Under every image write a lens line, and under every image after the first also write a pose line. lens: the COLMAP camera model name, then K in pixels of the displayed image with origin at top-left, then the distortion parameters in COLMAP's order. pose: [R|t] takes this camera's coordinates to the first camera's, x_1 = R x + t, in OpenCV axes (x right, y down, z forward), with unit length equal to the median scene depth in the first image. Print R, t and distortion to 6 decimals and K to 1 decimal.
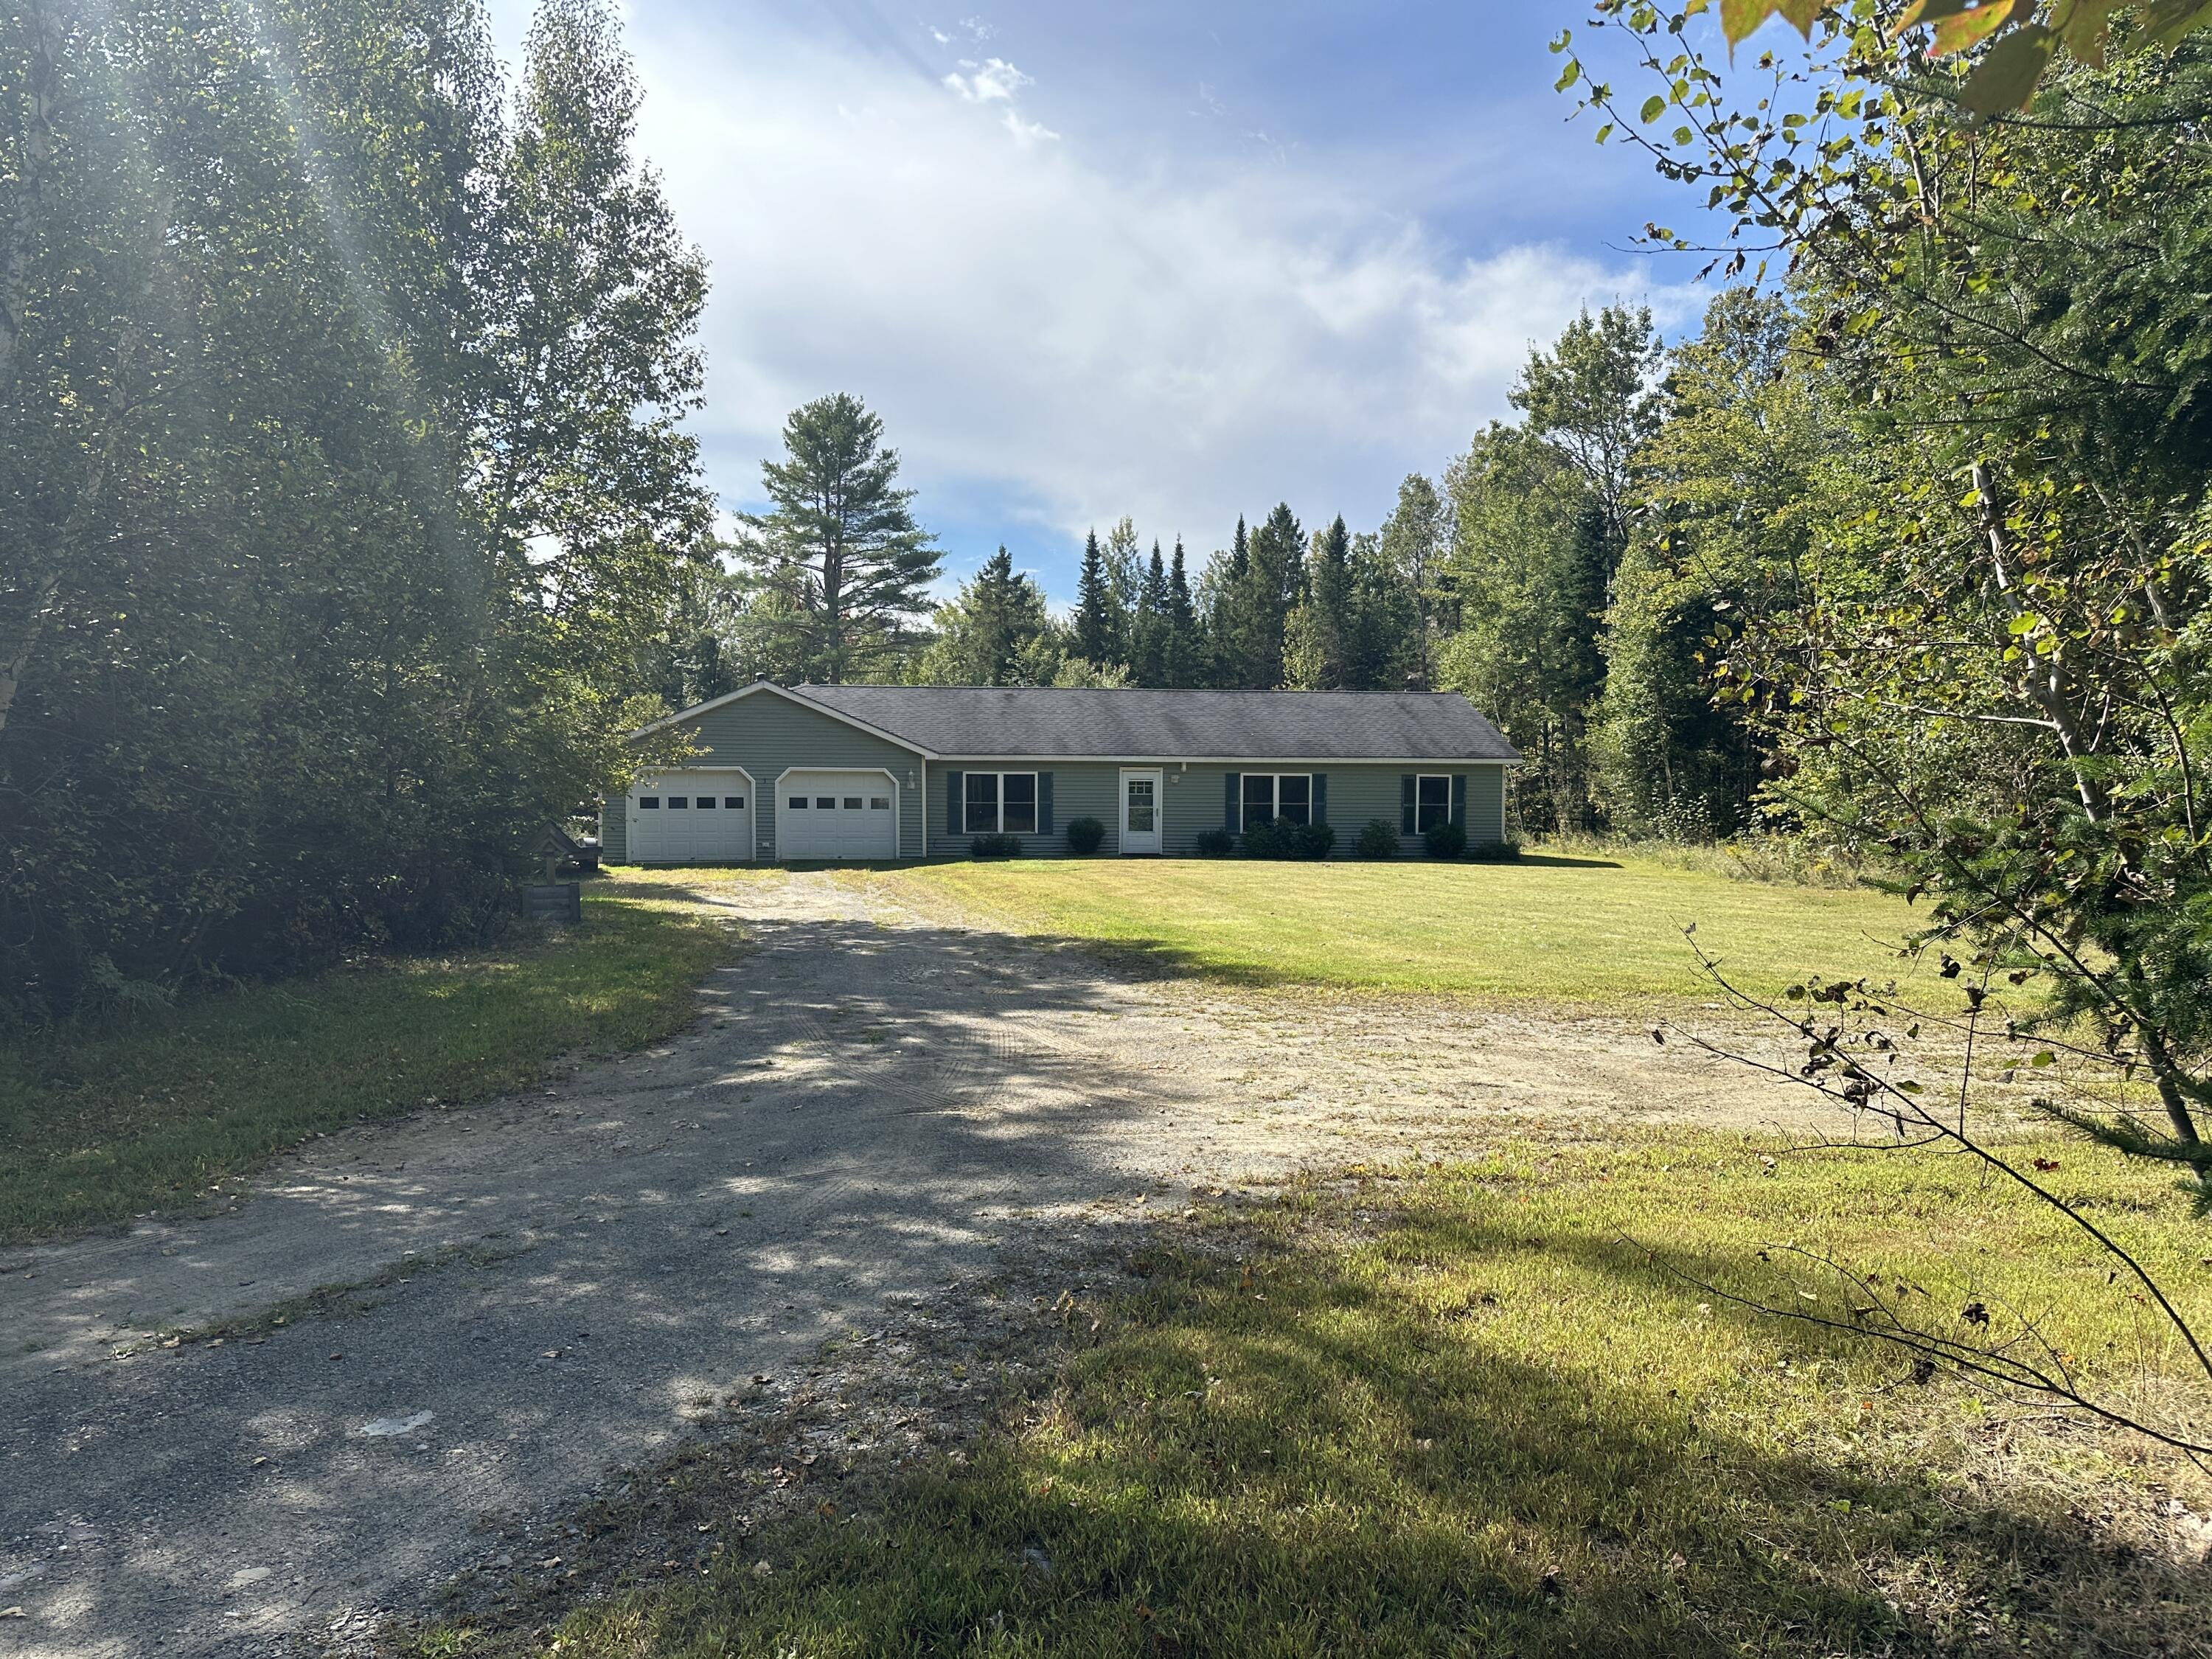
lens RADIAL K [[1572.3, 0, 1053.6], [0, 1572.3, 837.3], [0, 0, 1]] dist [0.027947, 0.001508]
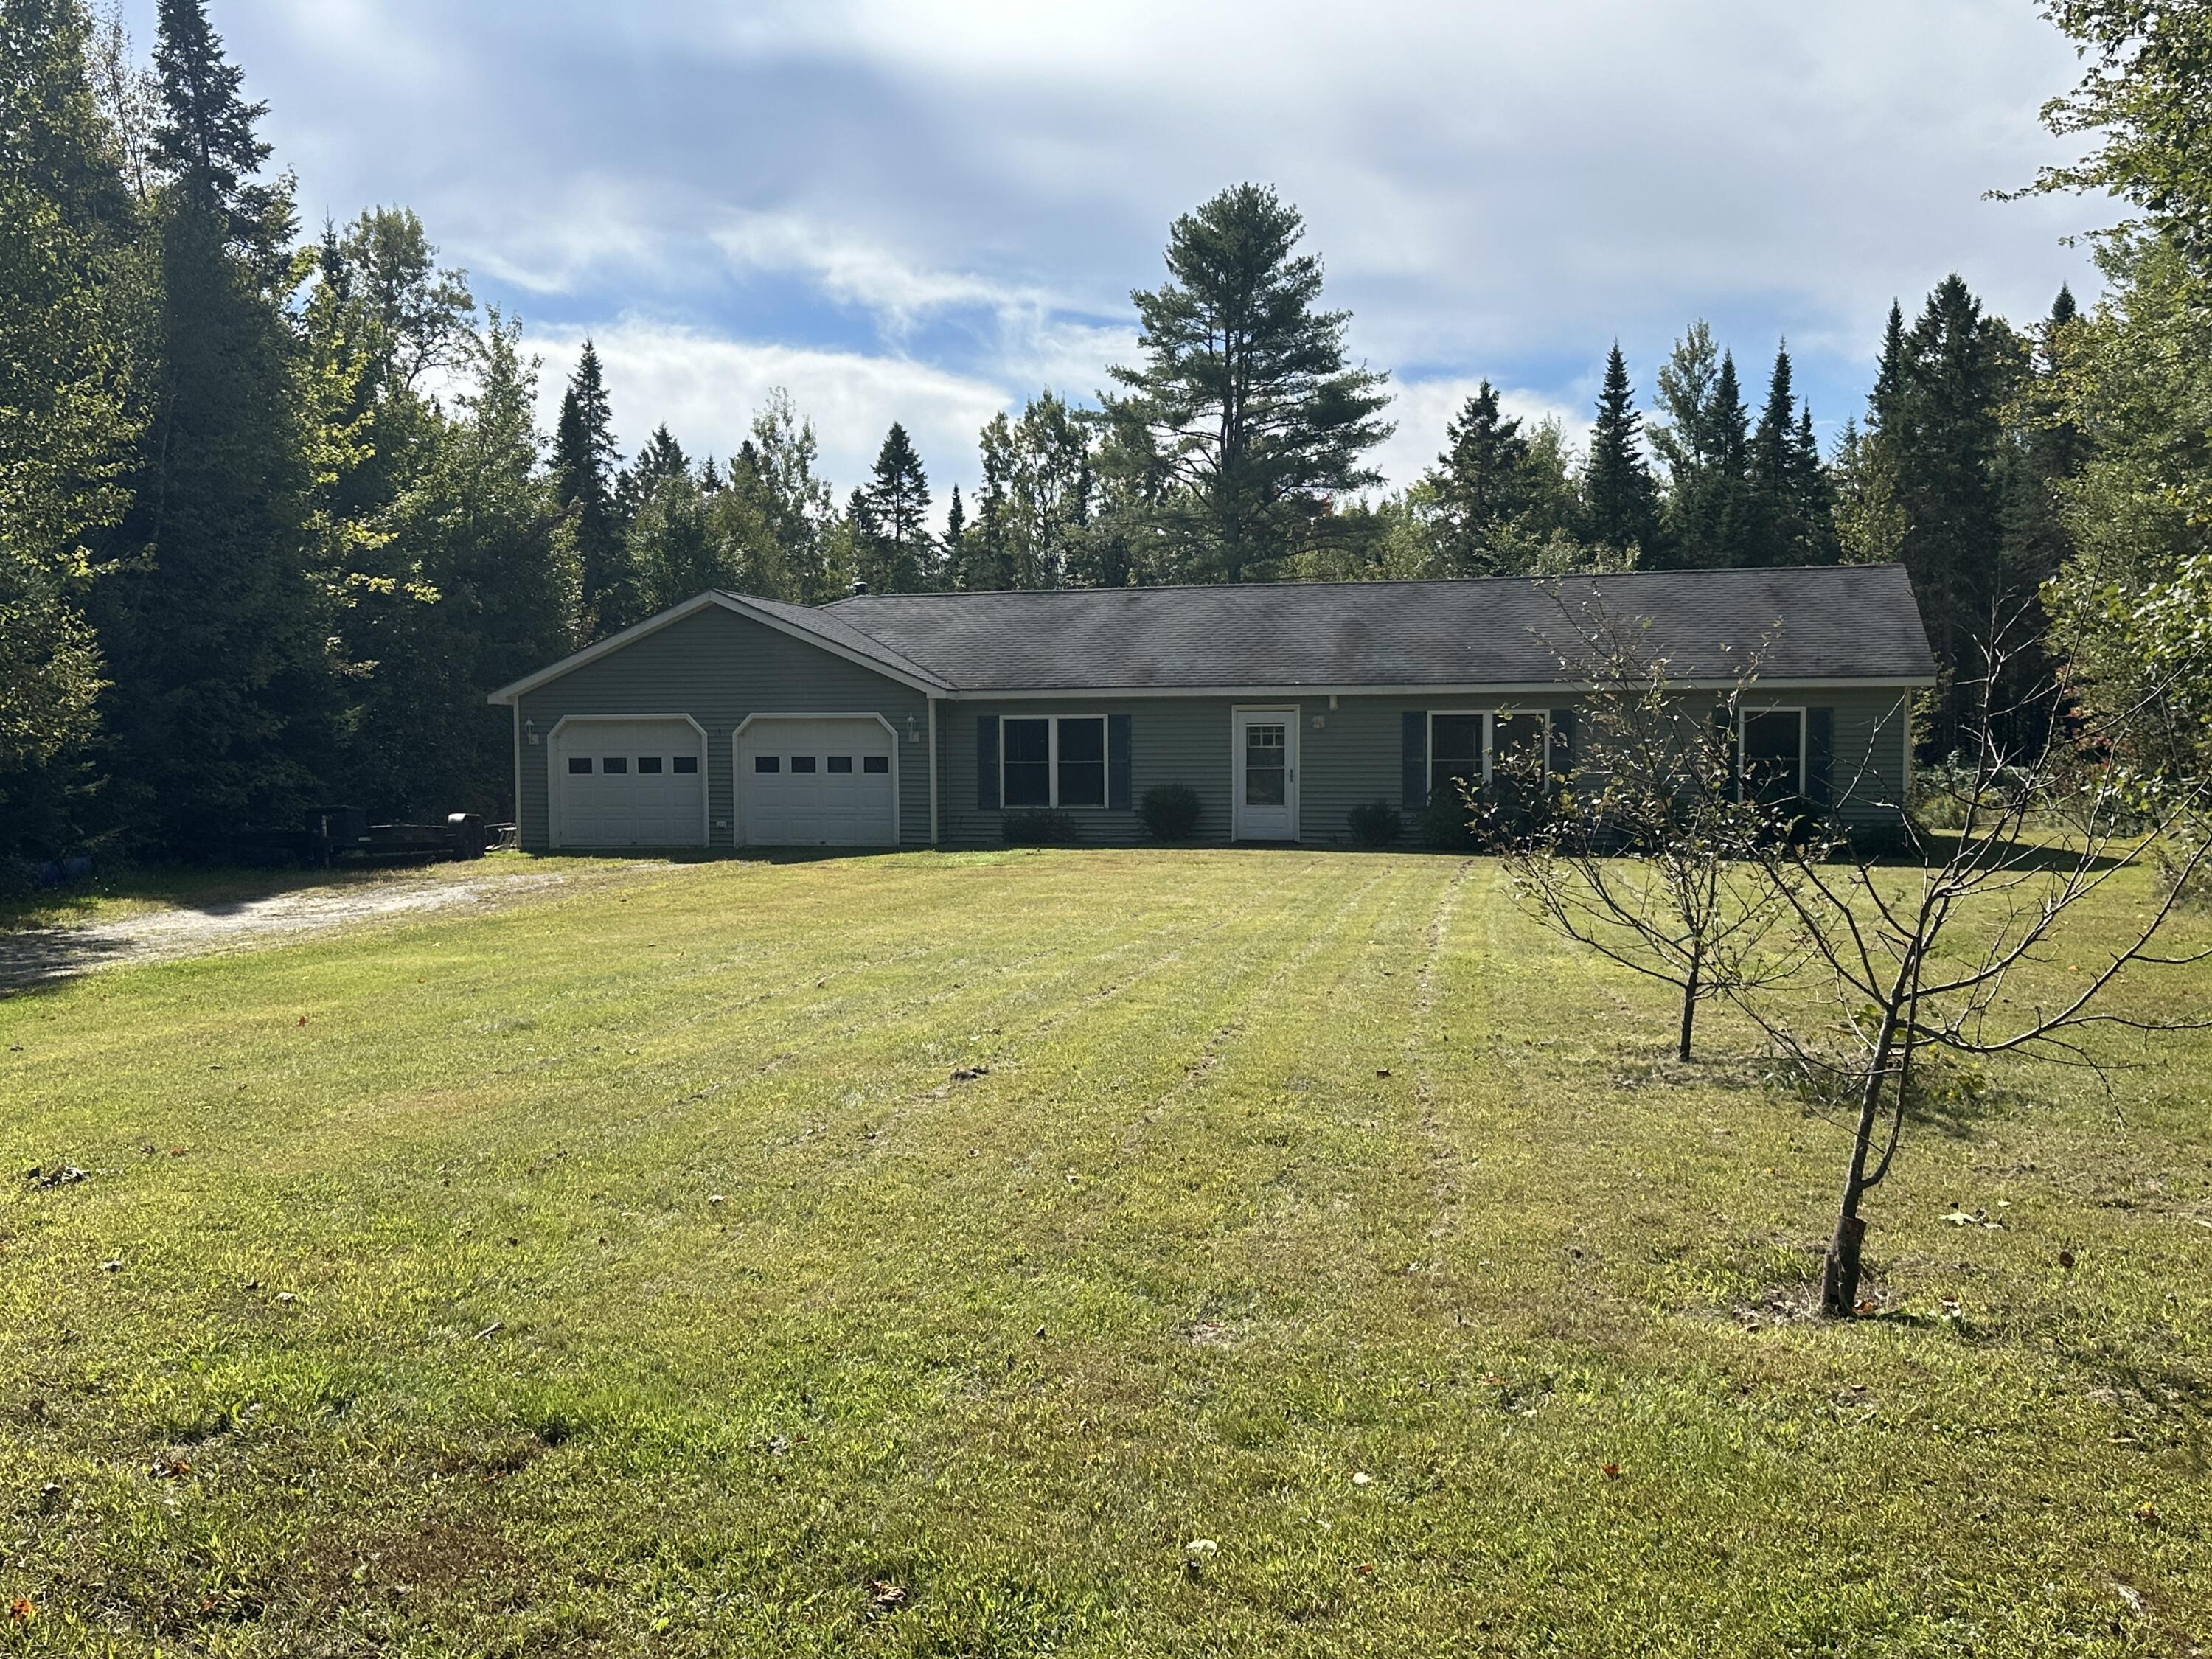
lens RADIAL K [[2094.6, 0, 1110.1], [0, 2094.6, 836.7], [0, 0, 1]] dist [0.013100, 0.000000]
pose [[0.912181, 0.006439, -0.409736, 0.320802], [-0.000991, 0.999908, 0.013508, -0.002088], [0.409786, -0.011916, 0.912104, 0.183254]]
